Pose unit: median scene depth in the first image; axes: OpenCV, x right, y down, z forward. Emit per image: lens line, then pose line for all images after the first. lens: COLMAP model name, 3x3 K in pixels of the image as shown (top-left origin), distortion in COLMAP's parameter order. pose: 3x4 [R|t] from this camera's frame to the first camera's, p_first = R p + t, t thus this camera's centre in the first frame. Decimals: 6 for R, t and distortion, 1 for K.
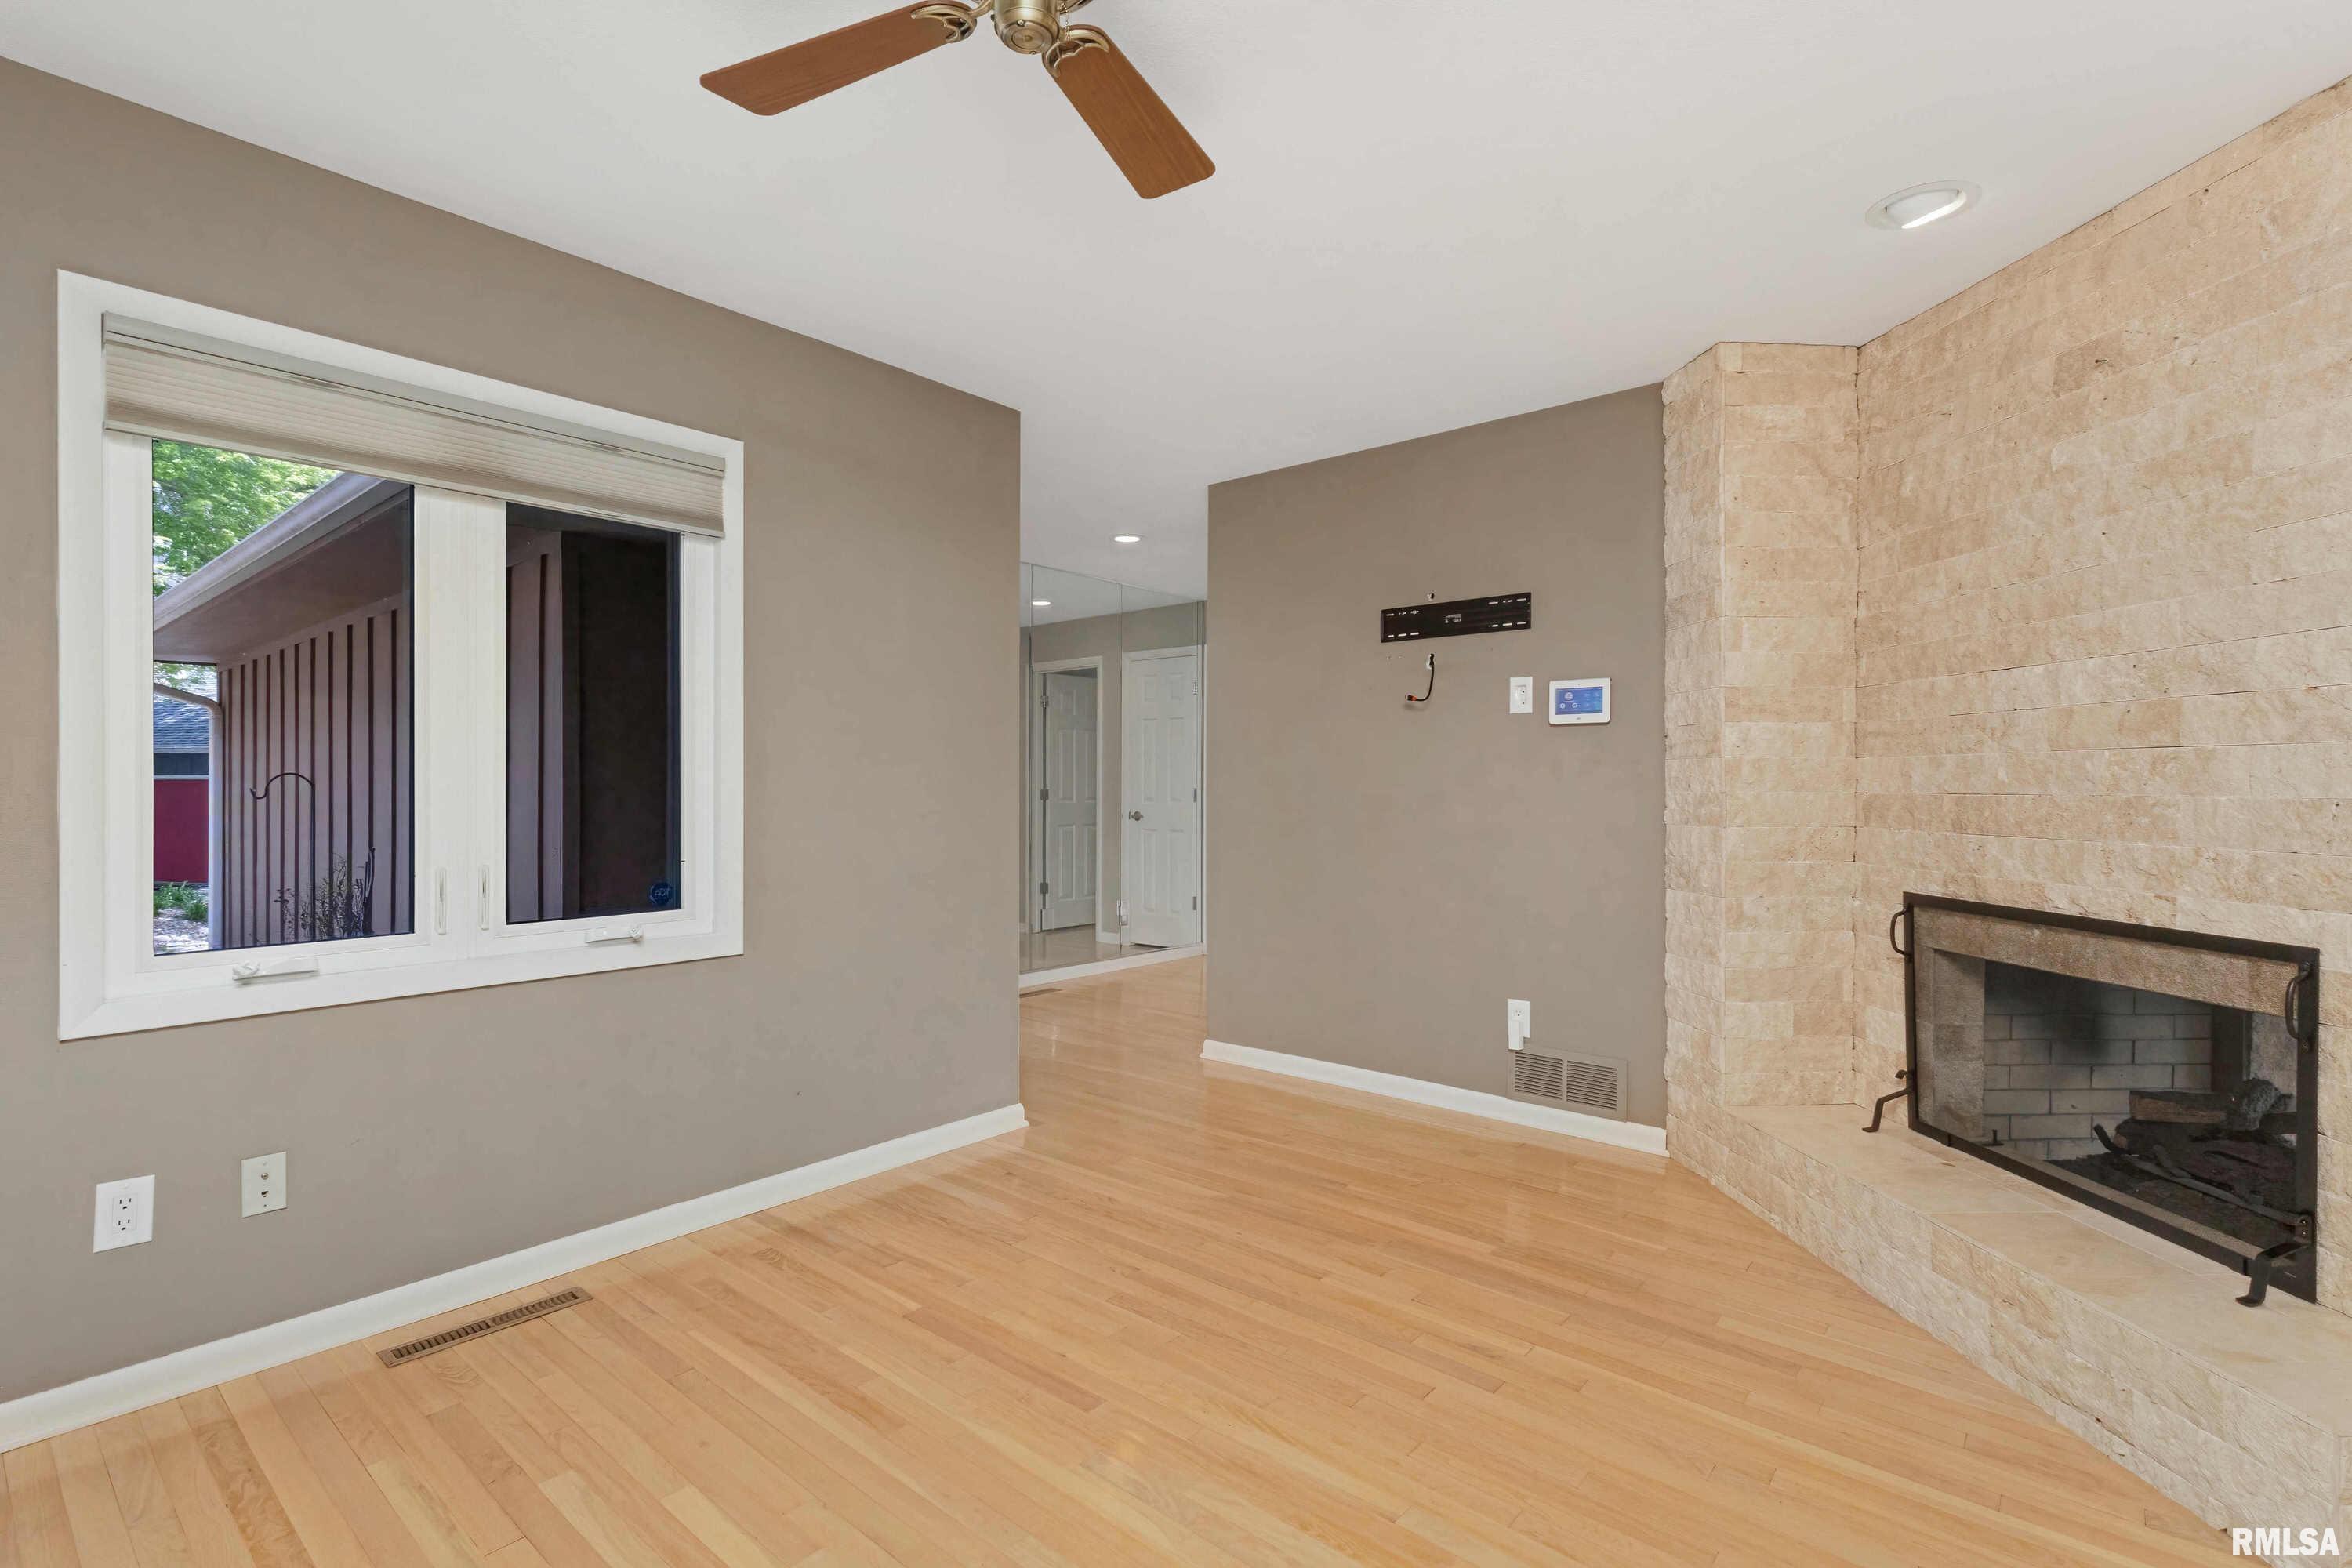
lens RADIAL K [[1085.1, 0, 1171.0], [0, 1085.1, 789.7], [0, 0, 1]] dist [0.003975, 0.000341]
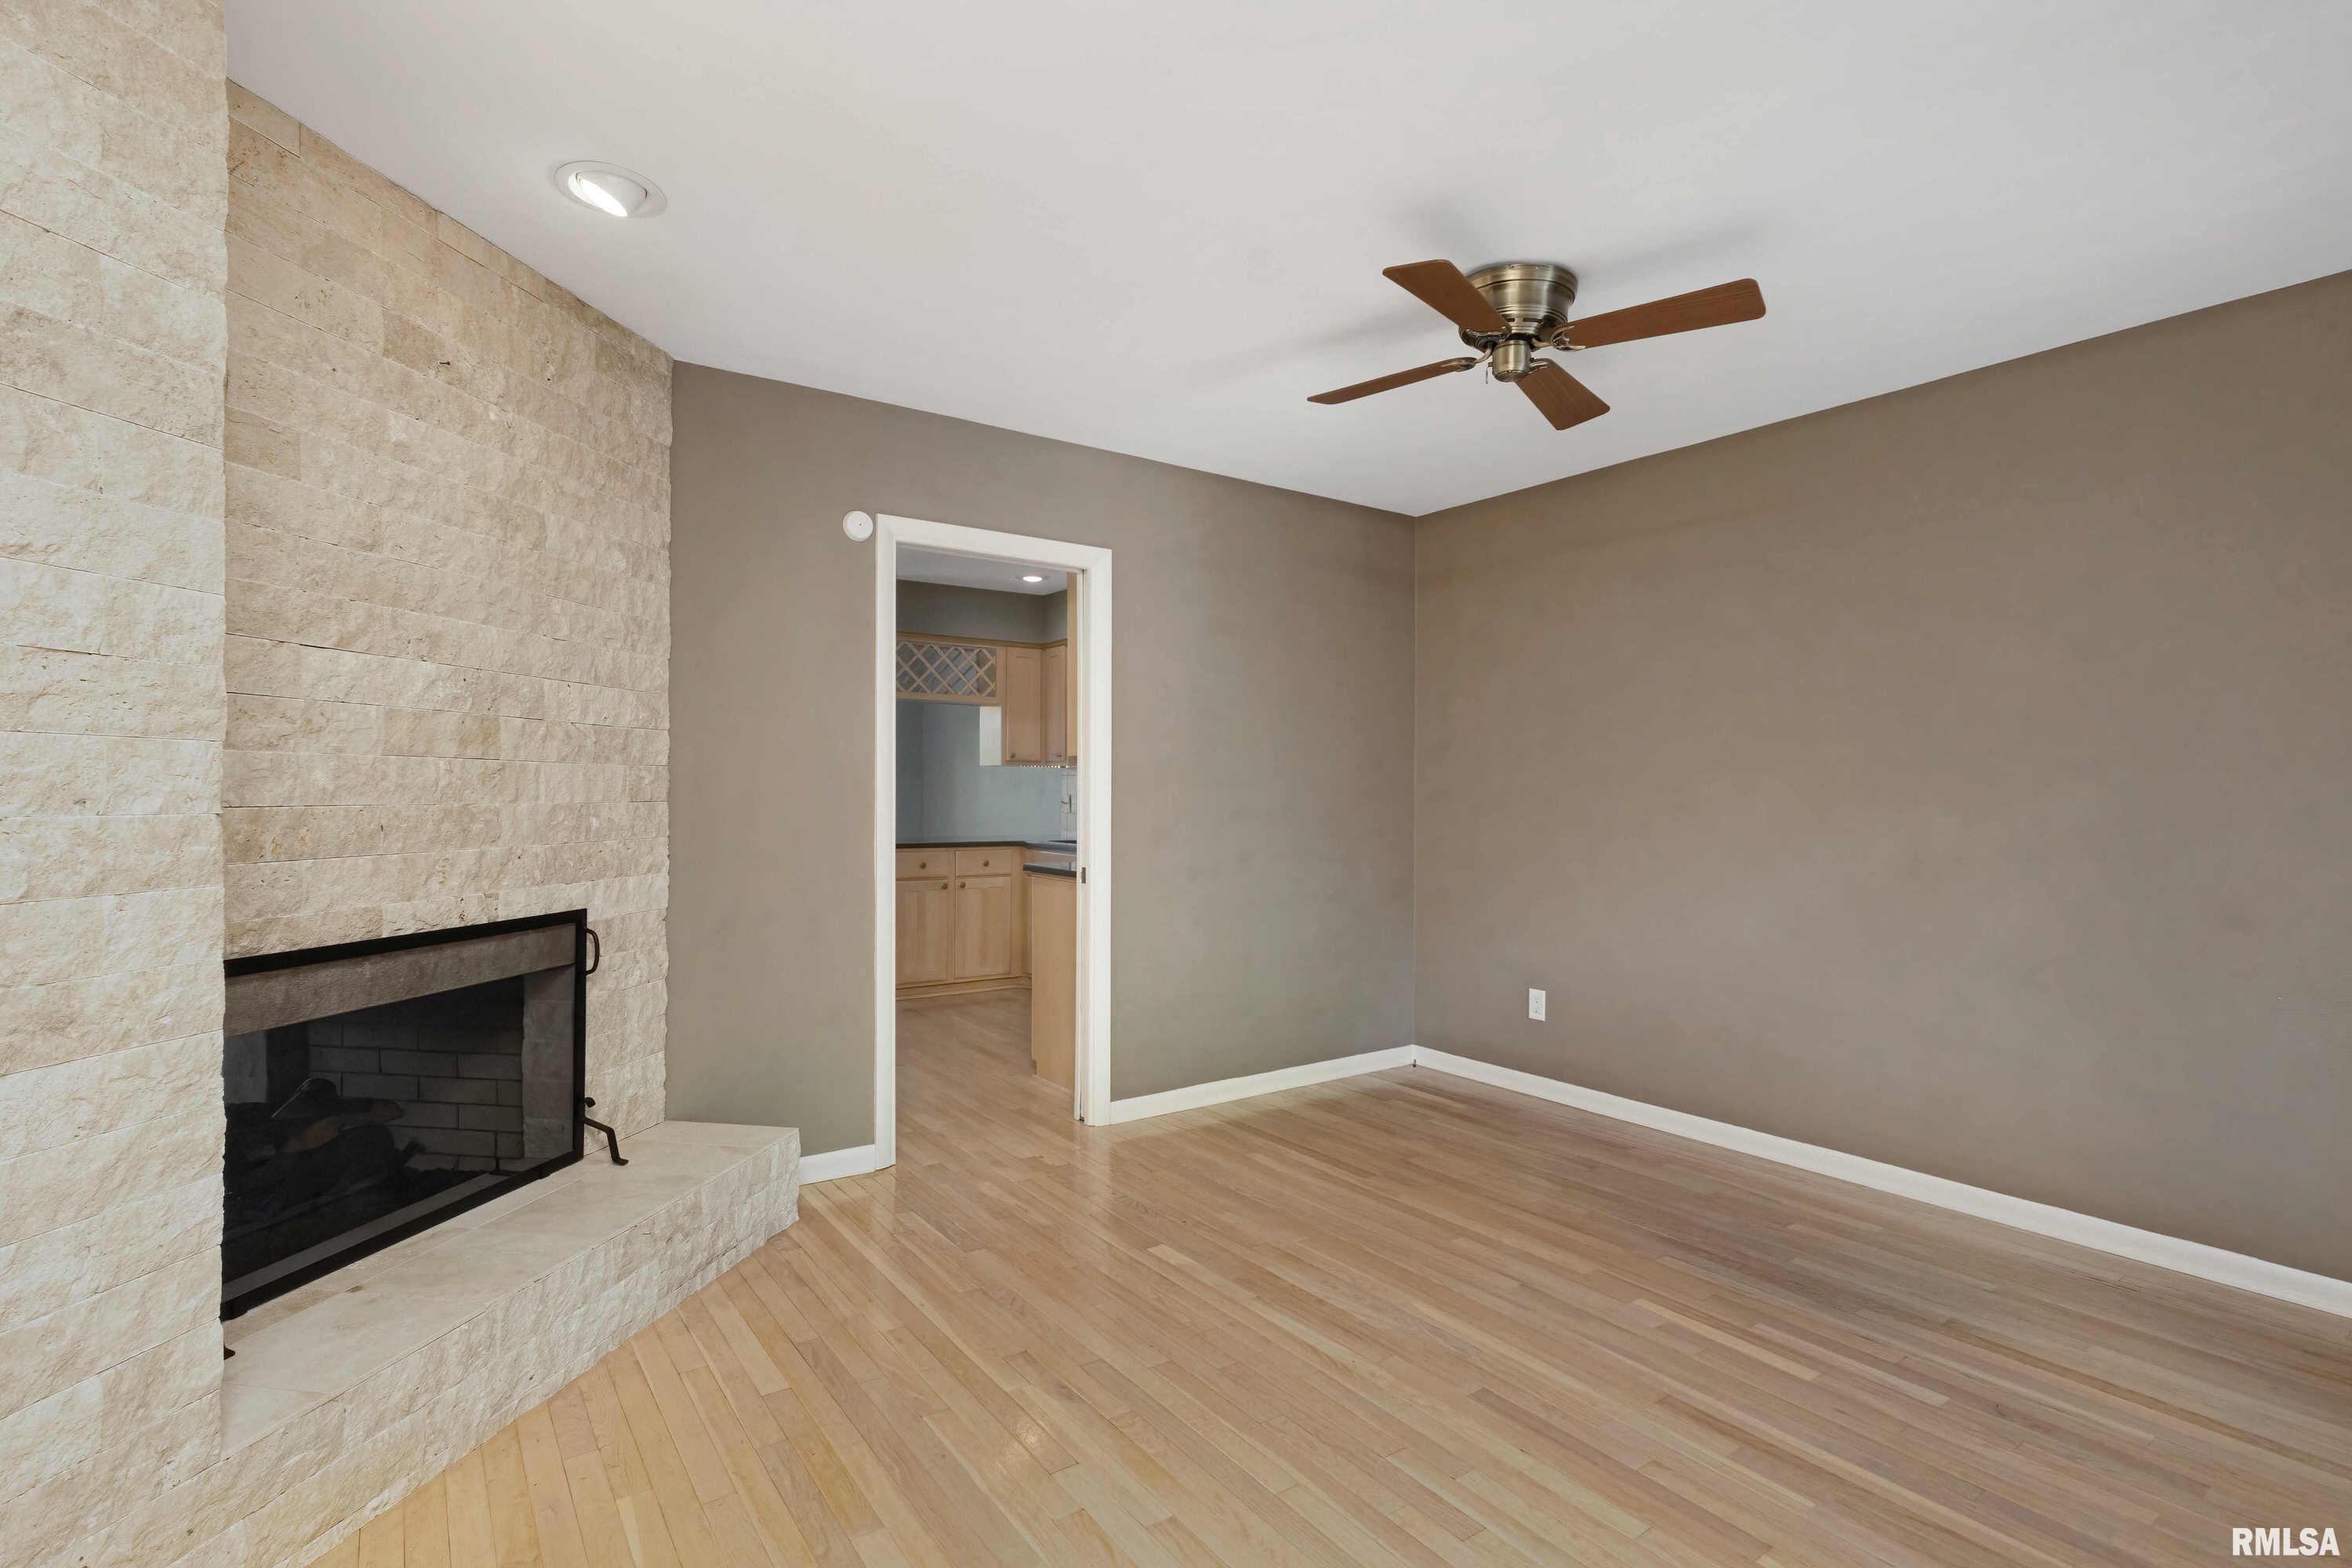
lens RADIAL K [[1099.9, 0, 1181.3], [0, 1099.9, 779.1], [0, 0, 1]] dist [0.001810, -0.000171]
pose [[-0.969757, -0.009169, 0.243901, -0.042023], [-0.011462, 0.999902, -0.007982, -0.017572], [-0.243804, -0.010536, -0.969767, 1.916818]]
